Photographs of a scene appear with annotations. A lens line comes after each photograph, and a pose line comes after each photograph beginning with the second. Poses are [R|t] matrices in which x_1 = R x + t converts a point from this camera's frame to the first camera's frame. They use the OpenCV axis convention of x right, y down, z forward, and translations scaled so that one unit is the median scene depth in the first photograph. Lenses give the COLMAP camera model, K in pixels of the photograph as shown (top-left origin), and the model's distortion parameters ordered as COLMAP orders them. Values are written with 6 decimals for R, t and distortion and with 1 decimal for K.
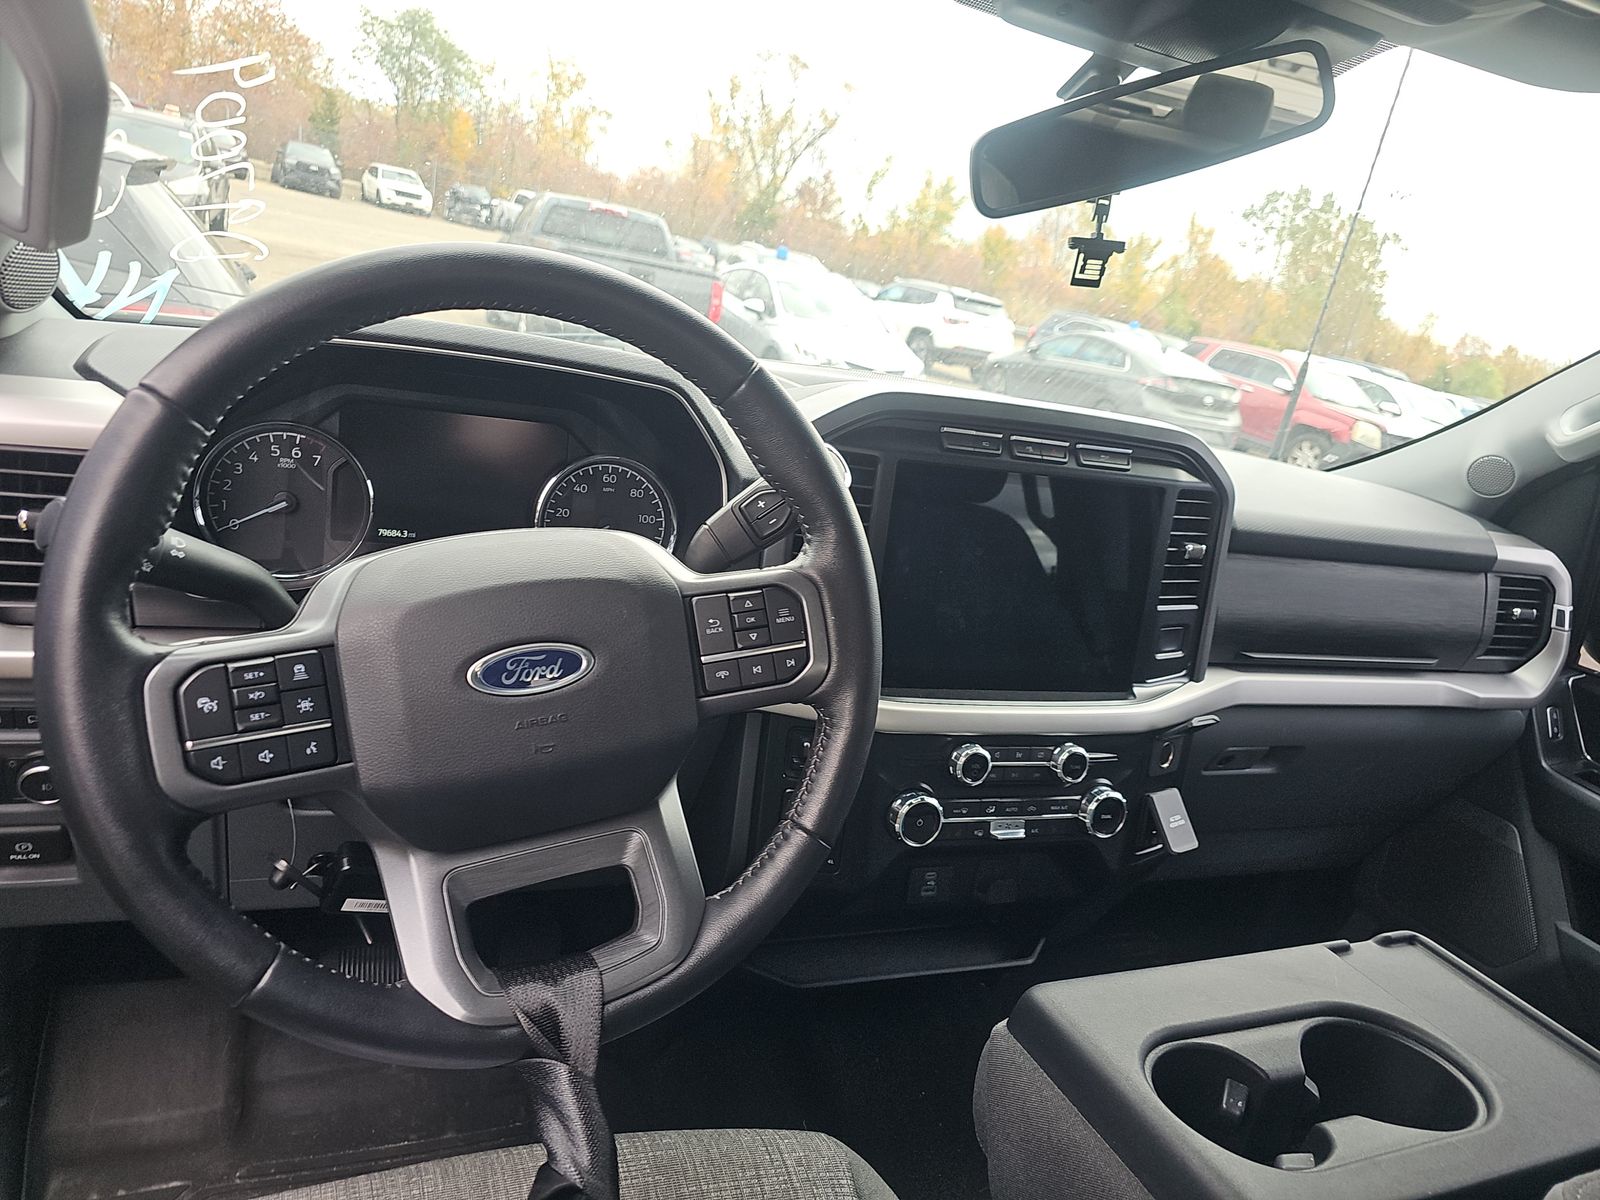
lens RADIAL K [[1050.6, 0, 784.3], [0, 1050.6, 624.8], [0, 0, 1]] dist [0.057001, -0.049010]
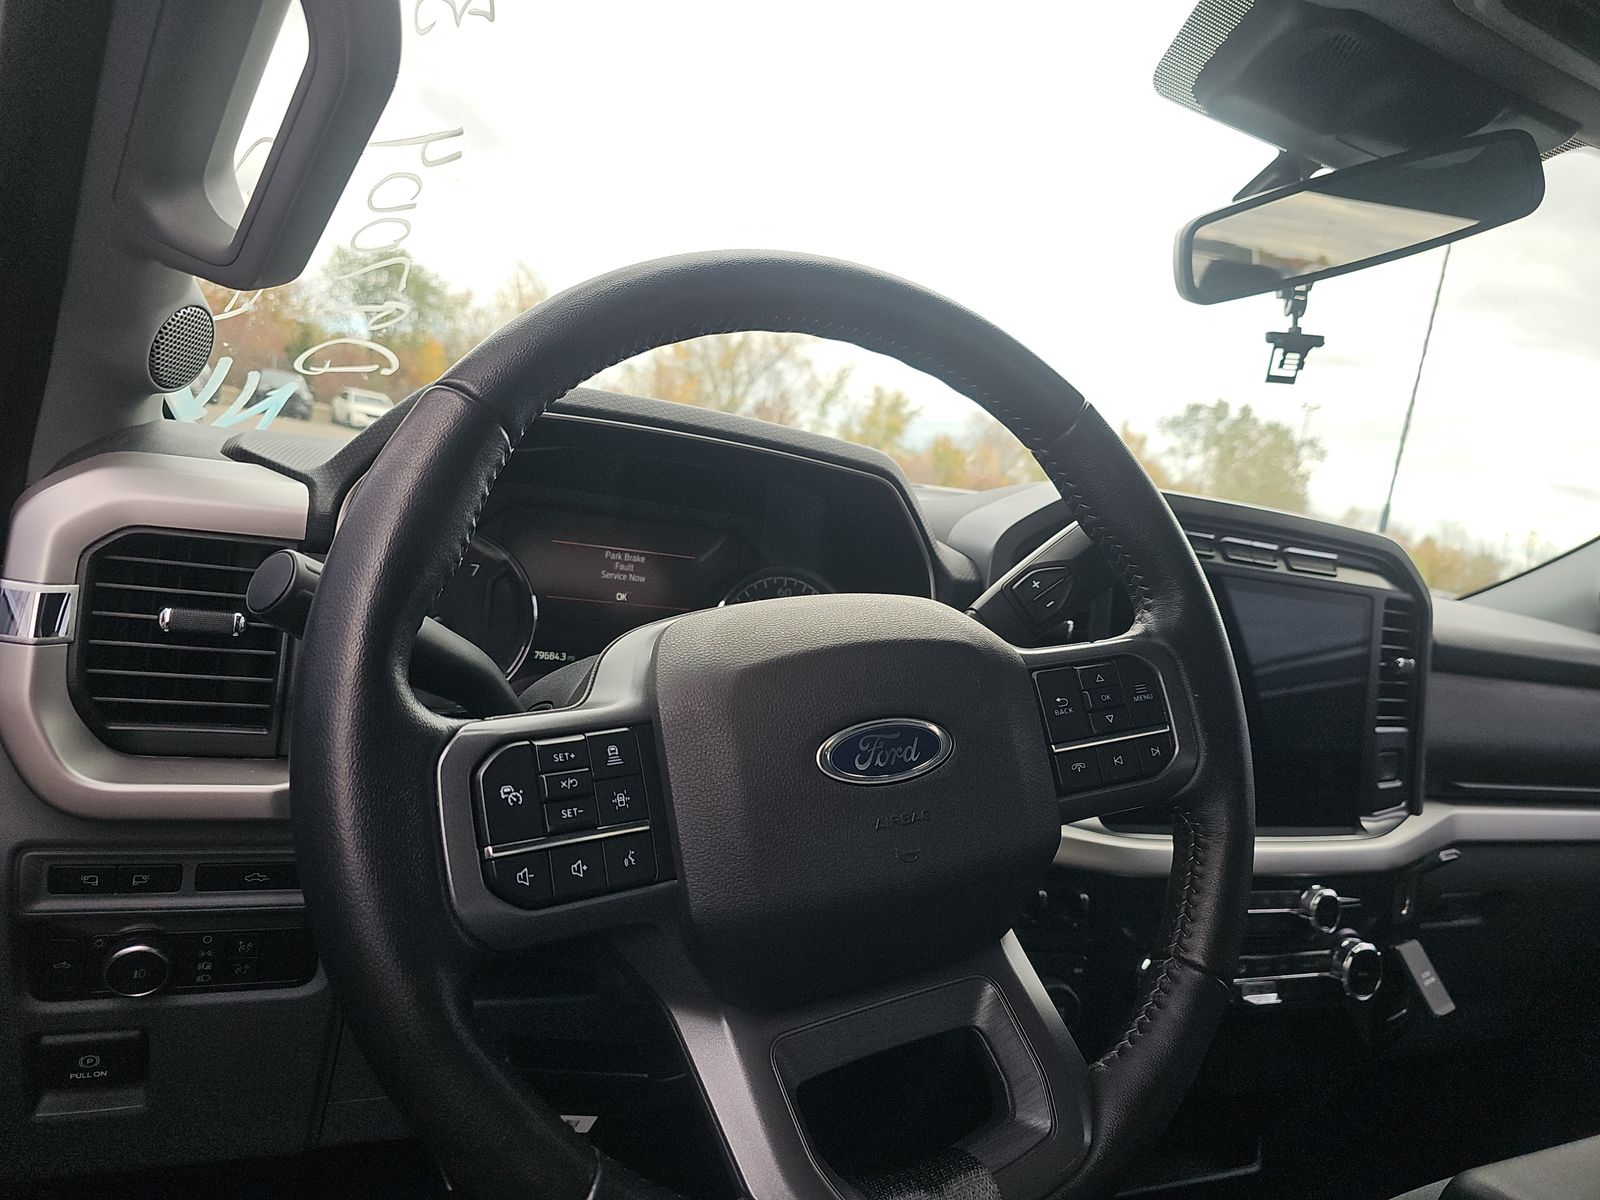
lens RADIAL K [[1050.6, 0, 784.3], [0, 1050.6, 624.8], [0, 0, 1]] dist [0.057001, -0.049010]
pose [[0.997828, -0.026397, 0.060348, -0.224218], [0.037836, 0.979658, -0.197076, 0.062903], [-0.053919, 0.198931, 0.978529, 0.141806]]
